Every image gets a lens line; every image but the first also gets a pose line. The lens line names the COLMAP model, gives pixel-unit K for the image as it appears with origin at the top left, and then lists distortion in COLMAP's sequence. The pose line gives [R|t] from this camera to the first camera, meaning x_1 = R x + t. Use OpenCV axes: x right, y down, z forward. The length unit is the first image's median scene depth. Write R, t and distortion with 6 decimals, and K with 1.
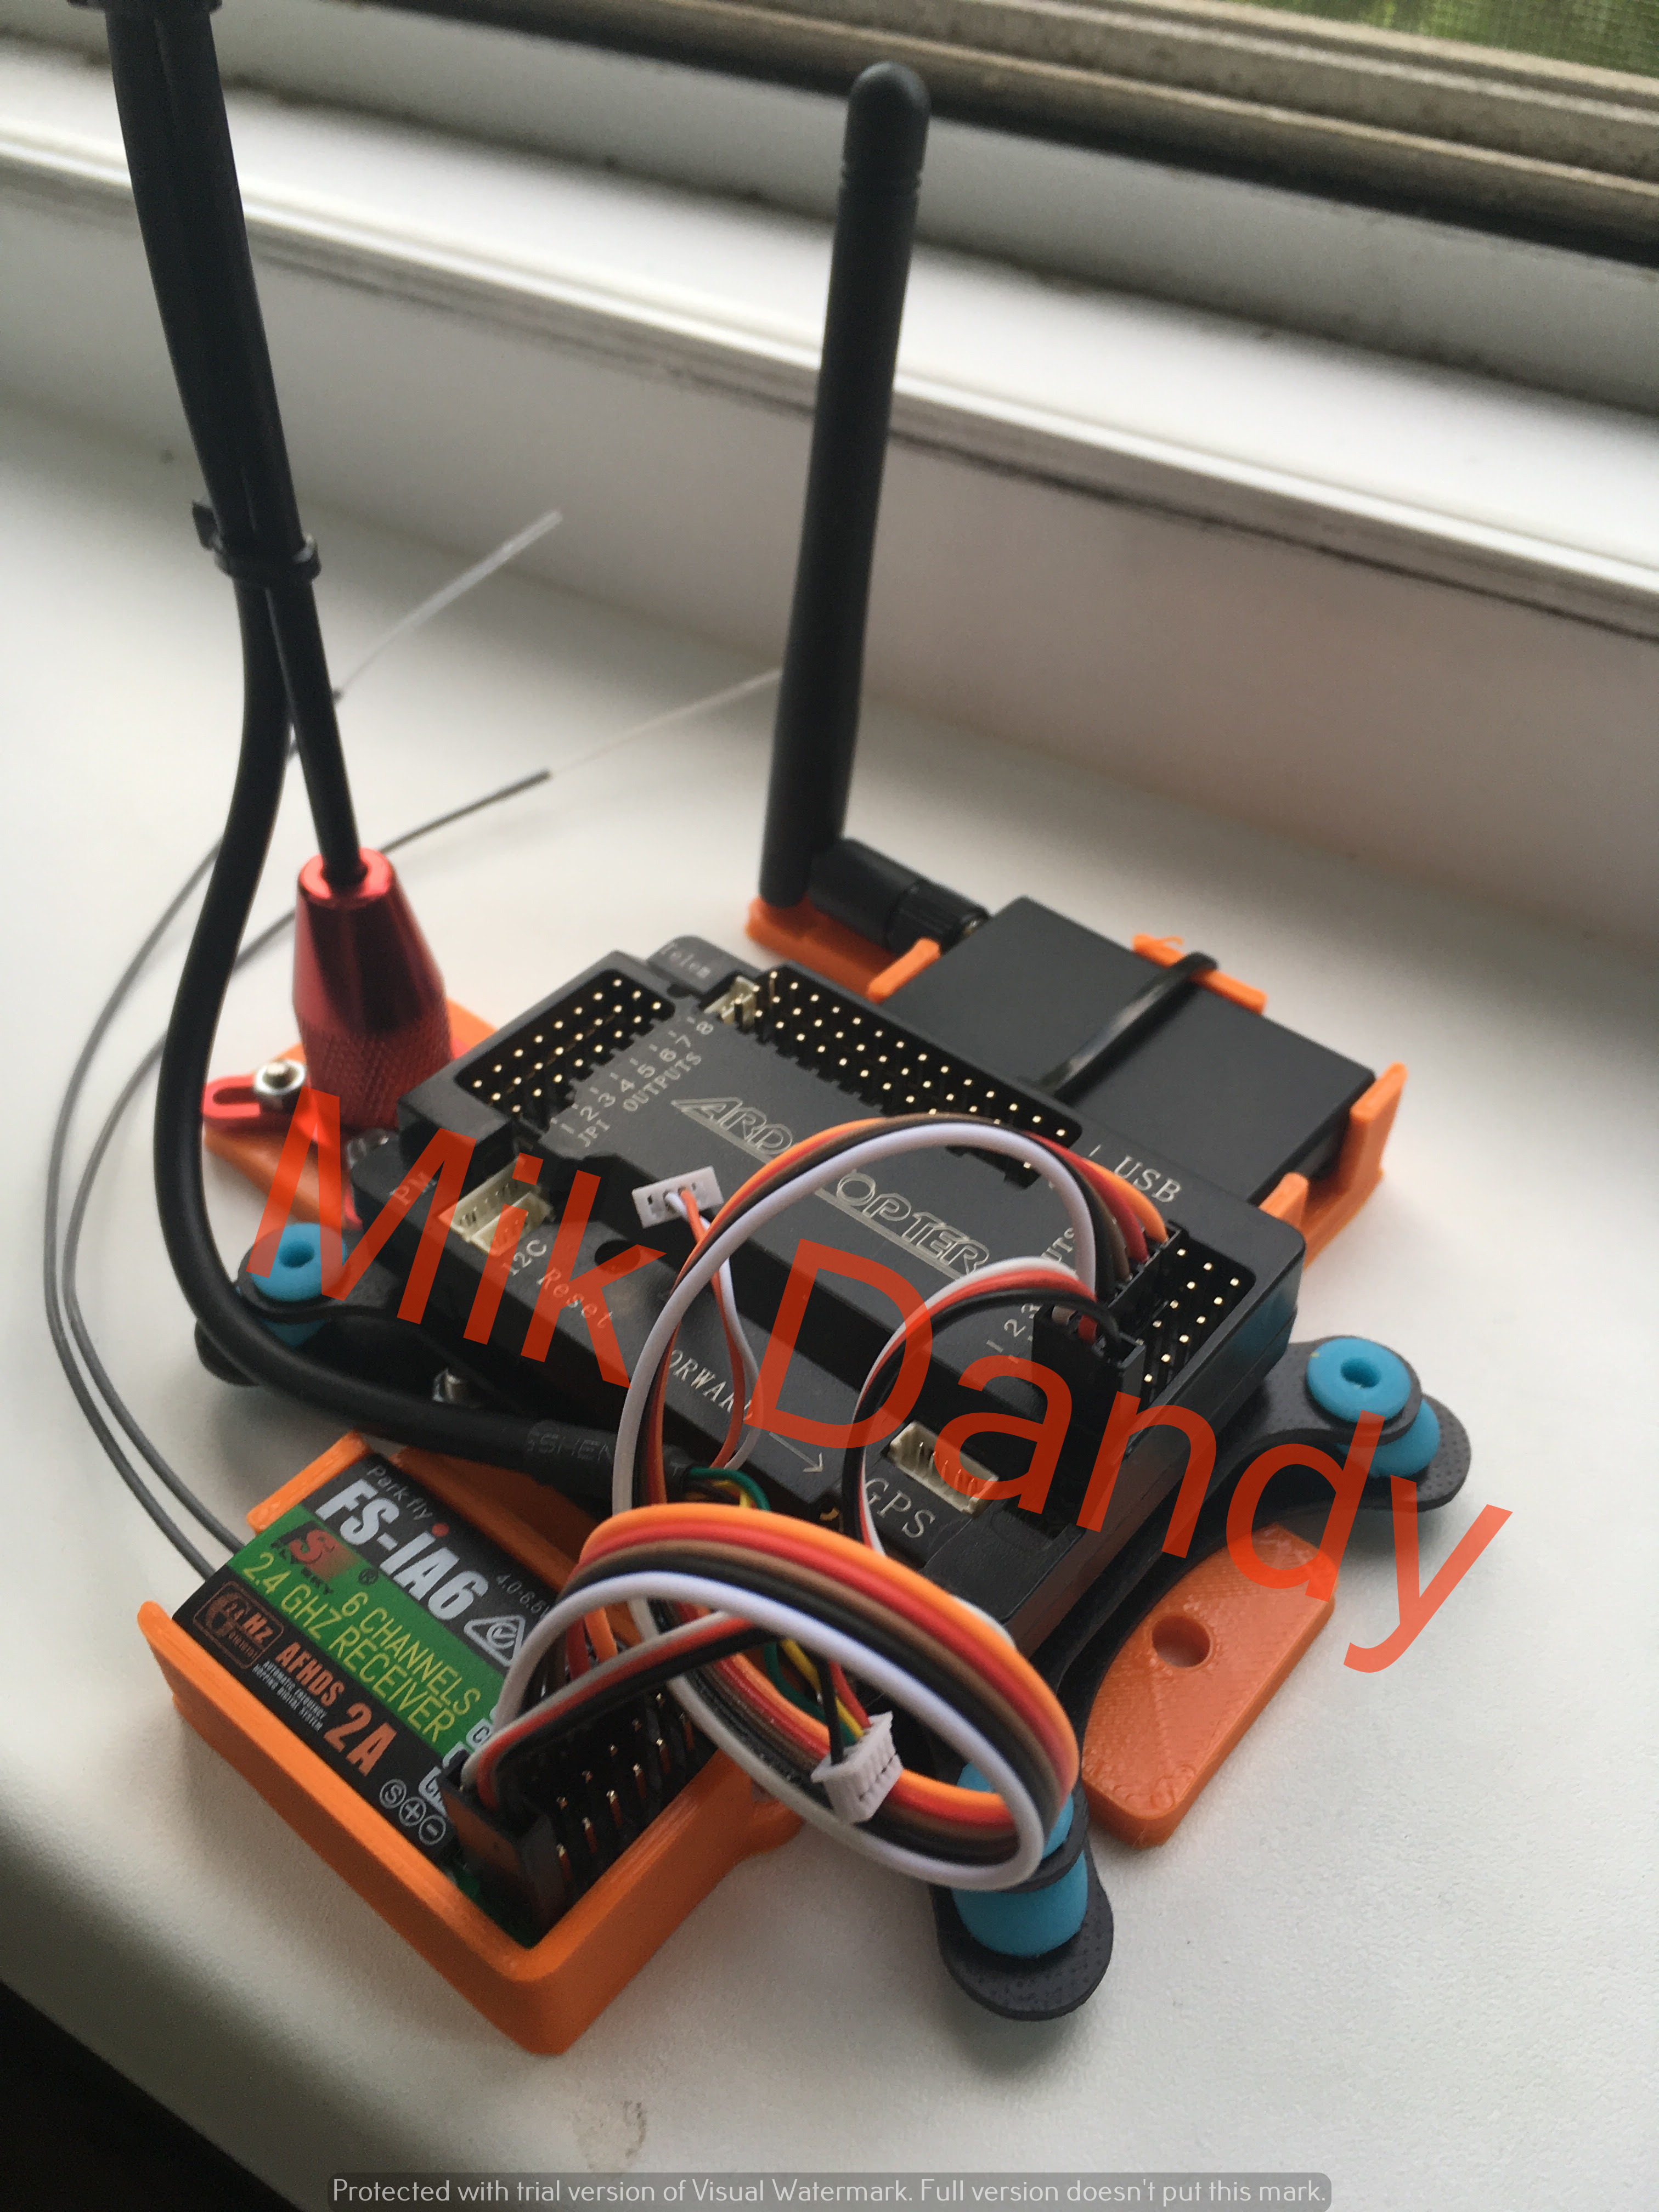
lens RADIAL K [[2058.6, 0, 829.5], [0, 2058.6, 1106.0], [0, 0, 1]] dist [0.086783, -0.205103]
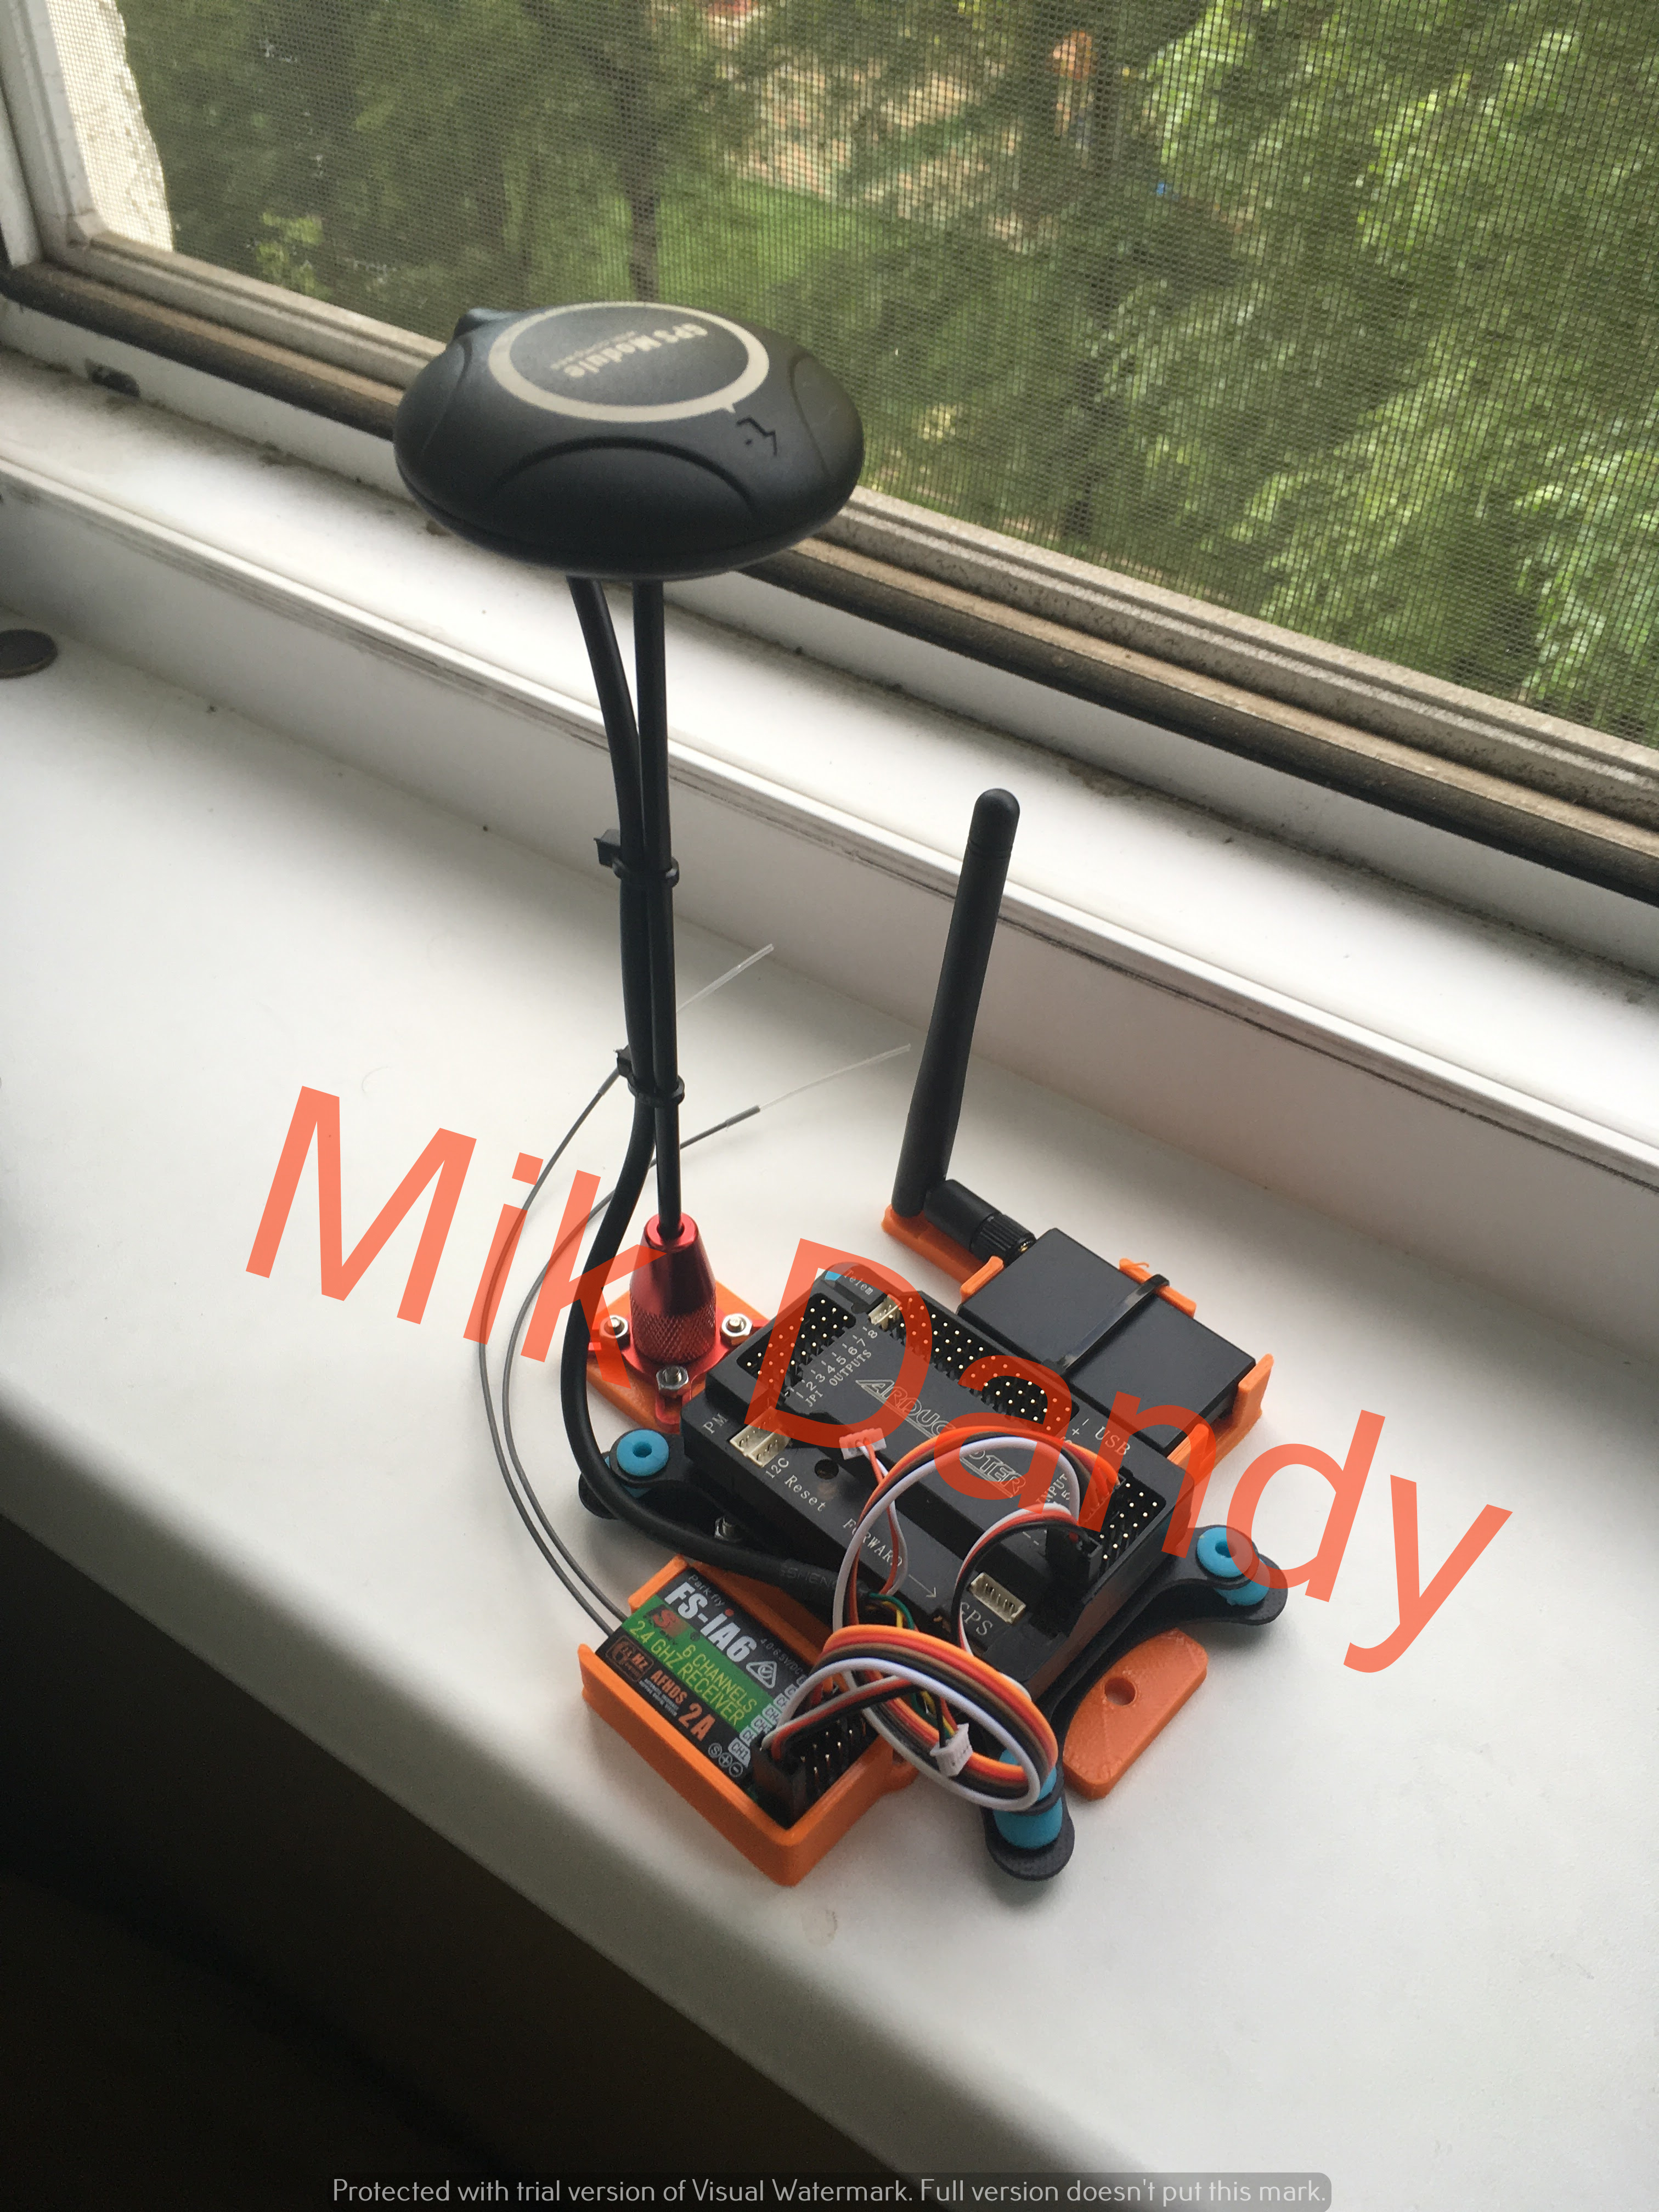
lens RADIAL K [[1998.0, 0, 829.5], [0, 1998.0, 1106.0], [0, 0, 1]] dist [0.078627, -0.196441]
pose [[0.998784, 0.043756, -0.022712, -0.076029], [-0.043747, 0.999042, 0.000910, -0.267308], [0.022730, 0.000085, 0.999742, -0.844536]]
